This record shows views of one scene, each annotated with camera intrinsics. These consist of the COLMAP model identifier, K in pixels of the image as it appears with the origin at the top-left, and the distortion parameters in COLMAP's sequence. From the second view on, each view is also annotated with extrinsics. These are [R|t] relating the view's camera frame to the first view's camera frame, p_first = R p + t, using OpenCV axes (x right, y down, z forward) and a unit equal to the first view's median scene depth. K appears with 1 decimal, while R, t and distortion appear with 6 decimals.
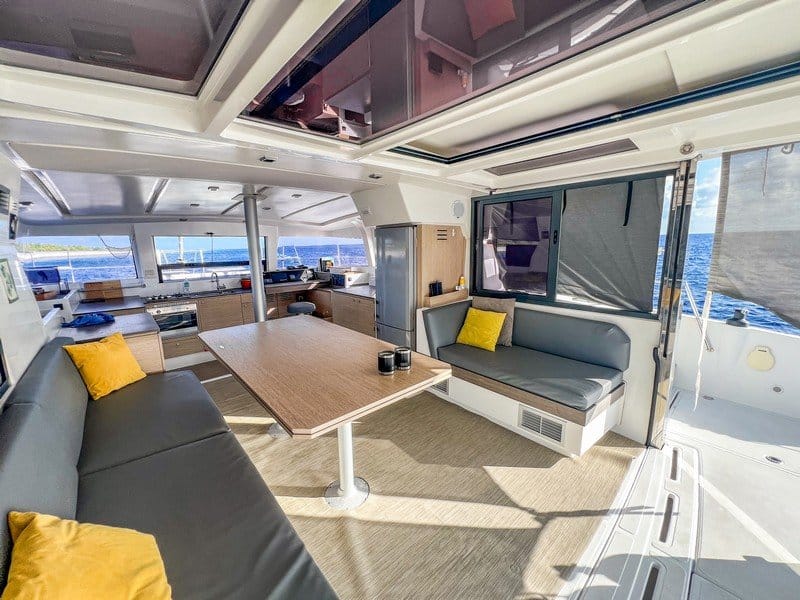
lens RADIAL K [[318.0, 0, 401.1], [0, 318.0, 301.8], [0, 0, 1]] dist [-0.001800, 0.000664]
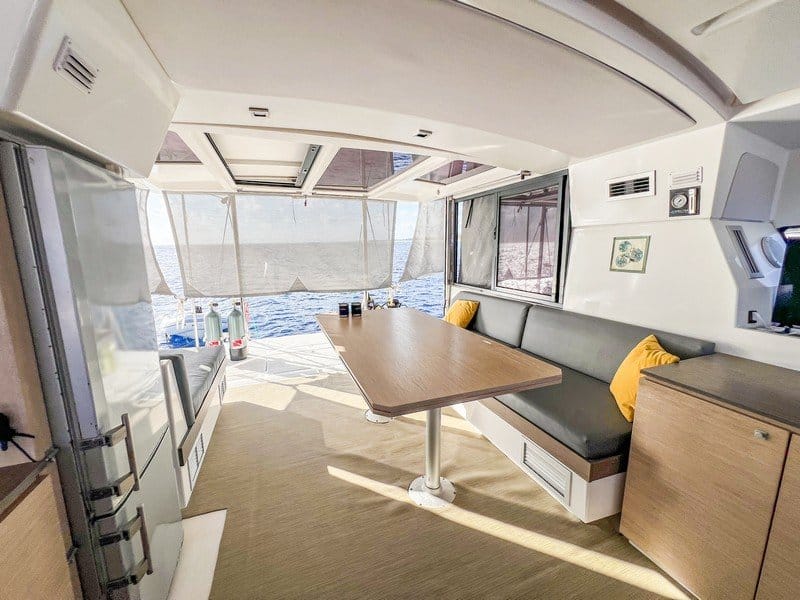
lens RADIAL K [[318.0, 0, 398.9], [0, 318.0, 303.6], [0, 0, 1]] dist [-0.001800, 0.000664]
pose [[-0.930563, -0.039139, 0.364033, -0.492097], [0.089288, 0.939992, 0.329307, -0.211105], [-0.355077, 0.338944, -0.871227, 1.392367]]
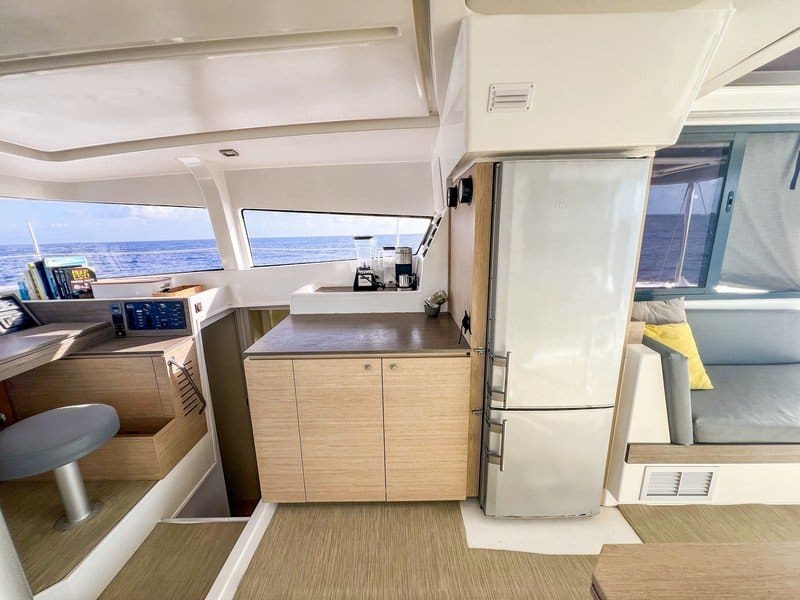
lens RADIAL K [[318.0, 0, 392.0], [0, 318.0, 302.4], [0, 0, 1]] dist [-0.001800, 0.000664]
pose [[0.673958, -0.158525, 0.721561, -0.538050], [0.139724, 0.986431, 0.086210, -0.146775], [-0.725436, 0.042717, 0.686963, 1.040234]]
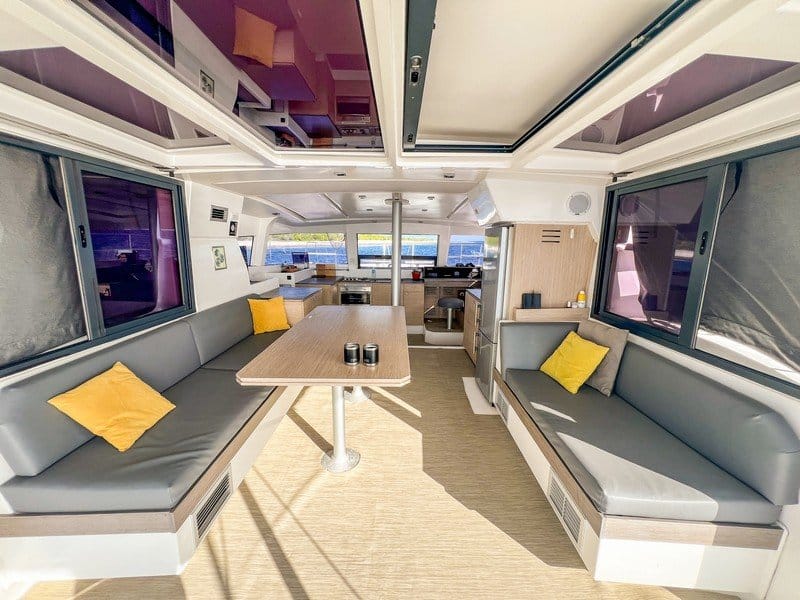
lens RADIAL K [[318.0, 0, 399.5], [0, 318.0, 300.6], [0, 0, 1]] dist [-0.001800, 0.000664]
pose [[0.750474, 0.146198, -0.644527, 0.424184], [-0.145463, 0.987850, 0.054700, -0.039835], [0.644693, 0.052703, 0.762622, 0.151690]]
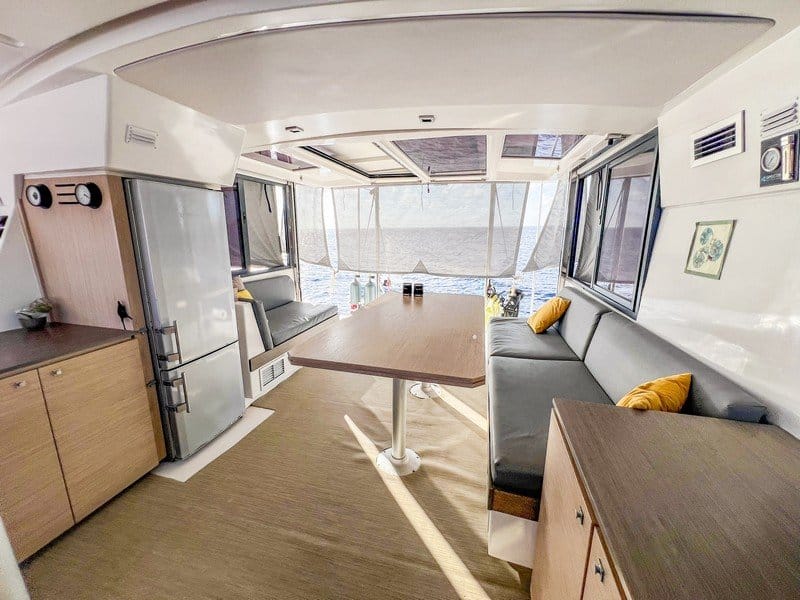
lens RADIAL K [[318.0, 0, 397.3], [0, 318.0, 303.3], [0, 0, 1]] dist [-0.001800, 0.000664]
pose [[-0.541489, -0.171302, 0.823071, -0.853792], [0.151896, 0.942974, 0.296188, -0.164570], [-0.826872, 0.285404, -0.484590, 1.169776]]
